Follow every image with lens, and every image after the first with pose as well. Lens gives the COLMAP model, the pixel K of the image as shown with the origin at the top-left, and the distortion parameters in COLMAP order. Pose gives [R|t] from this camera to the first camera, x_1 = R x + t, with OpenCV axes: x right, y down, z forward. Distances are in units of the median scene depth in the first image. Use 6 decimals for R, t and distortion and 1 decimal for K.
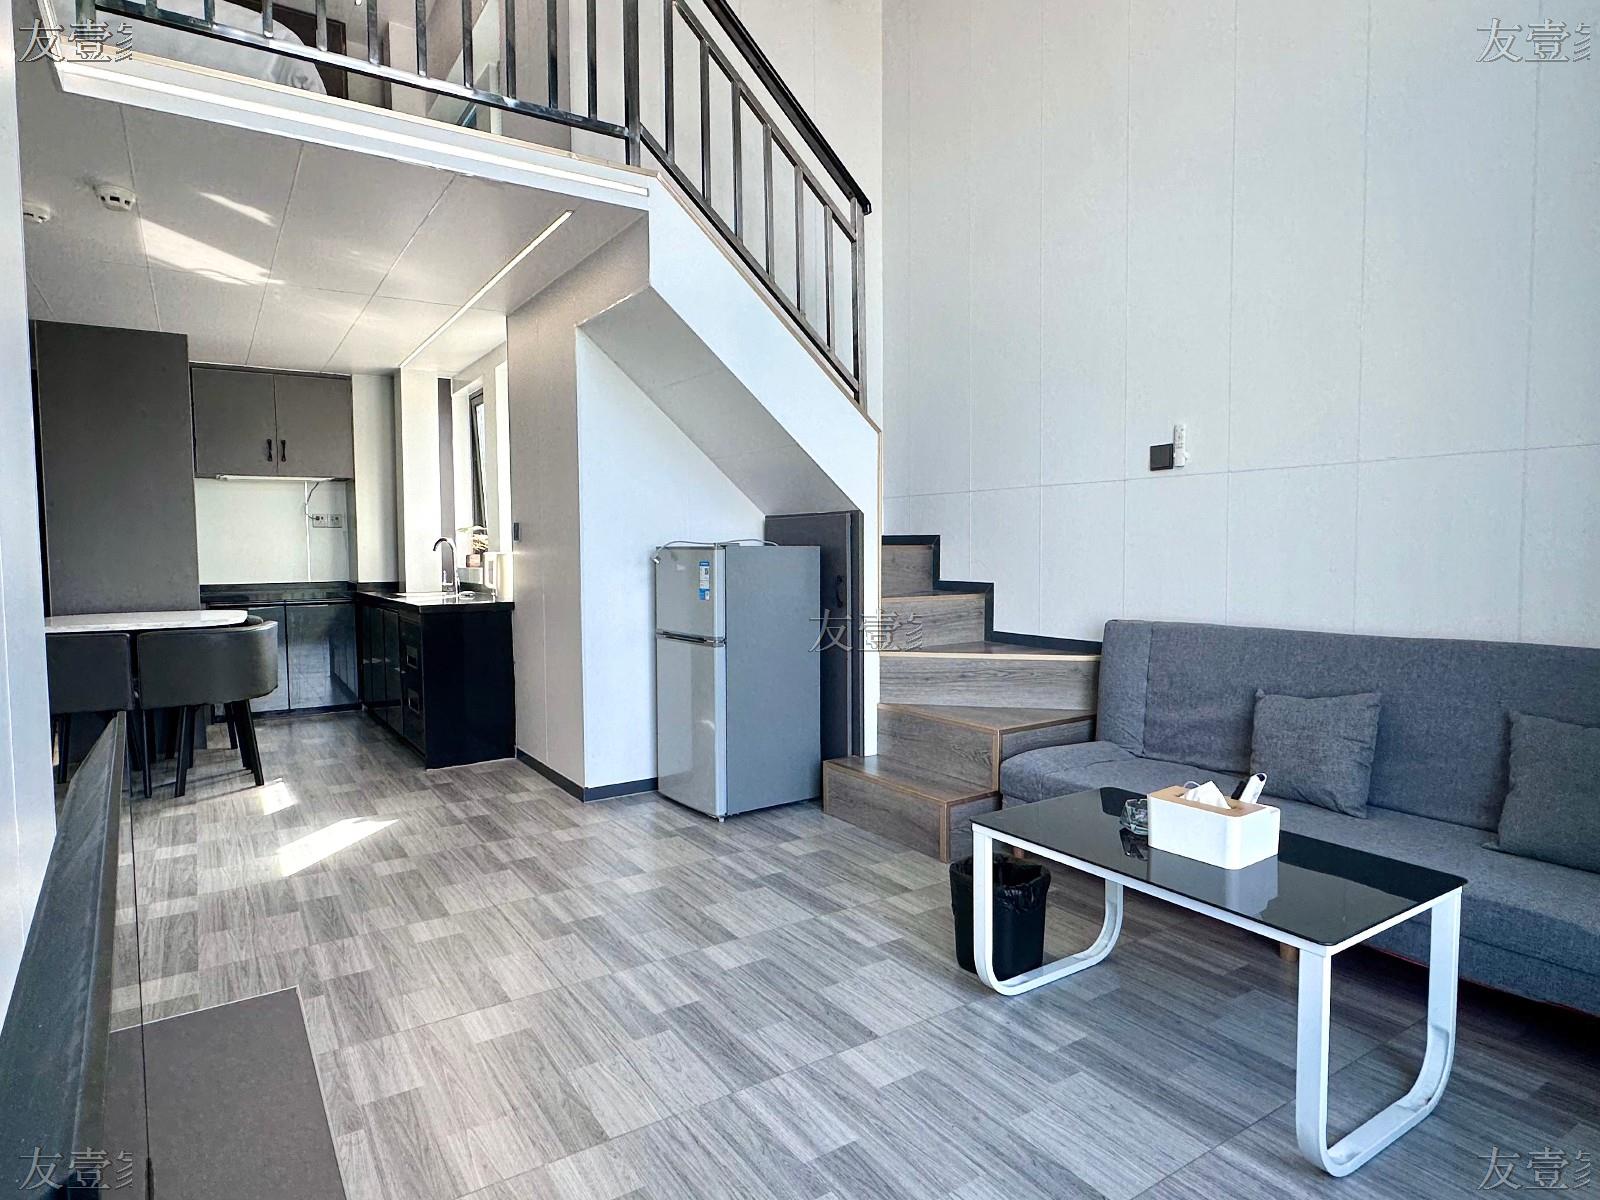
lens RADIAL K [[925.9, 0, 798.2], [0, 925.9, 609.9], [0, 0, 1]] dist [0.003757, 0.000606]
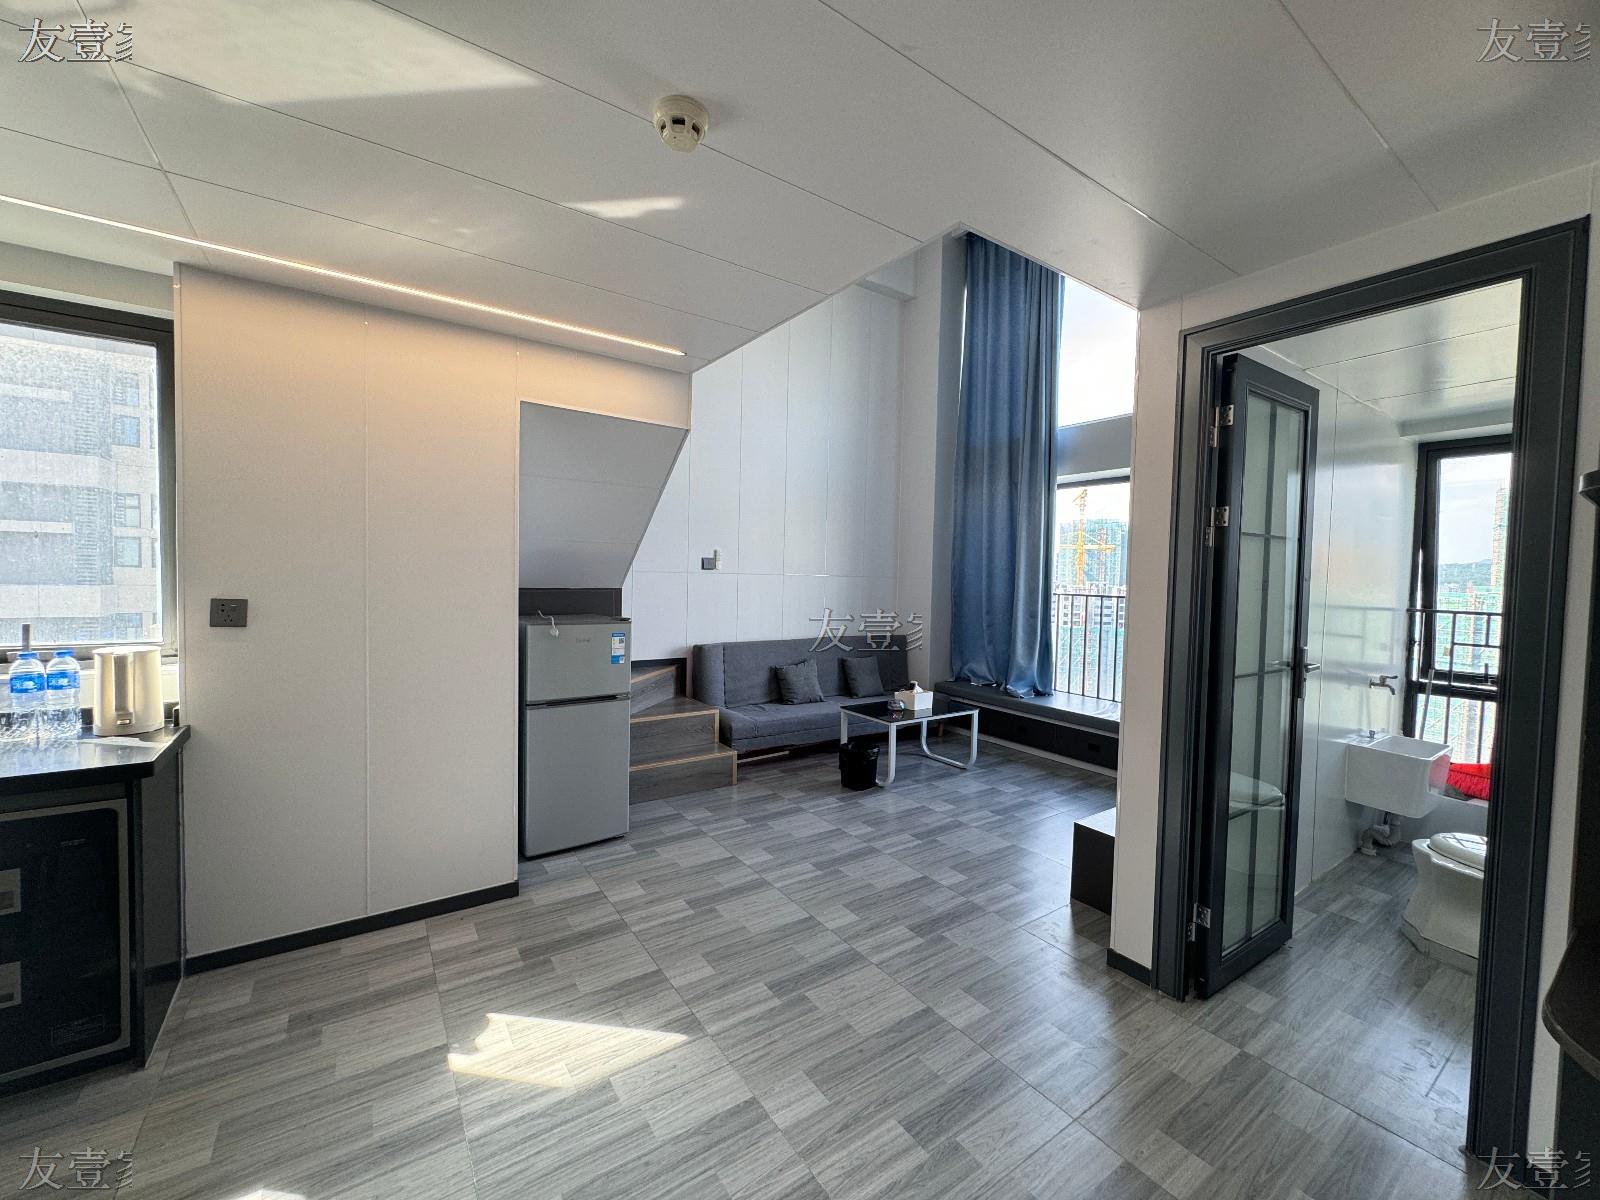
lens RADIAL K [[649.0, 0, 796.4], [0, 649.0, 594.6], [0, 0, 1]] dist [0.002107, -0.000845]
pose [[-0.025626, -0.023435, 0.999397, -1.051748], [0.049412, 0.998474, 0.024681, -0.121295], [-0.998450, 0.050015, -0.024429, 0.836753]]
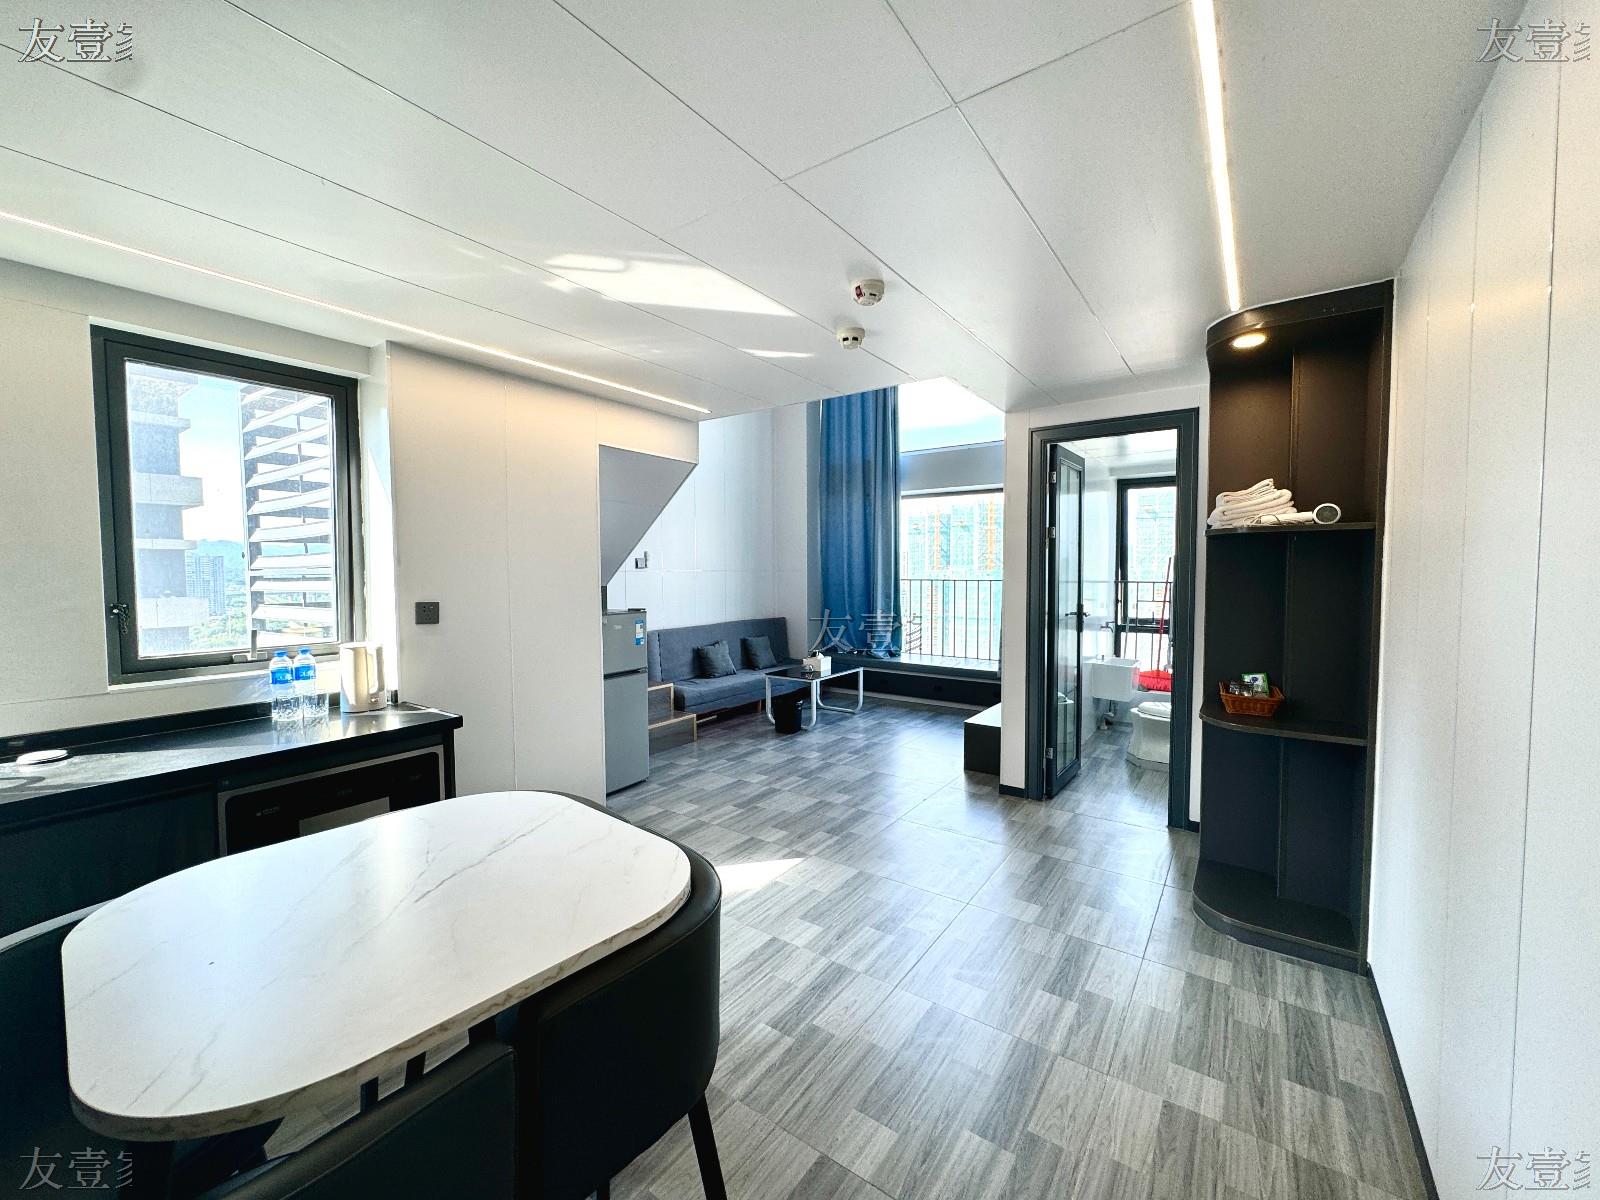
lens RADIAL K [[649.0, 0, 797.1], [0, 649.0, 596.2], [0, 0, 1]] dist [0.002107, -0.000845]
pose [[-0.361945, -0.030337, 0.931706, -1.326737], [0.073490, 0.995431, 0.060961, -0.151486], [-0.929298, 0.090535, -0.358062, 1.227801]]
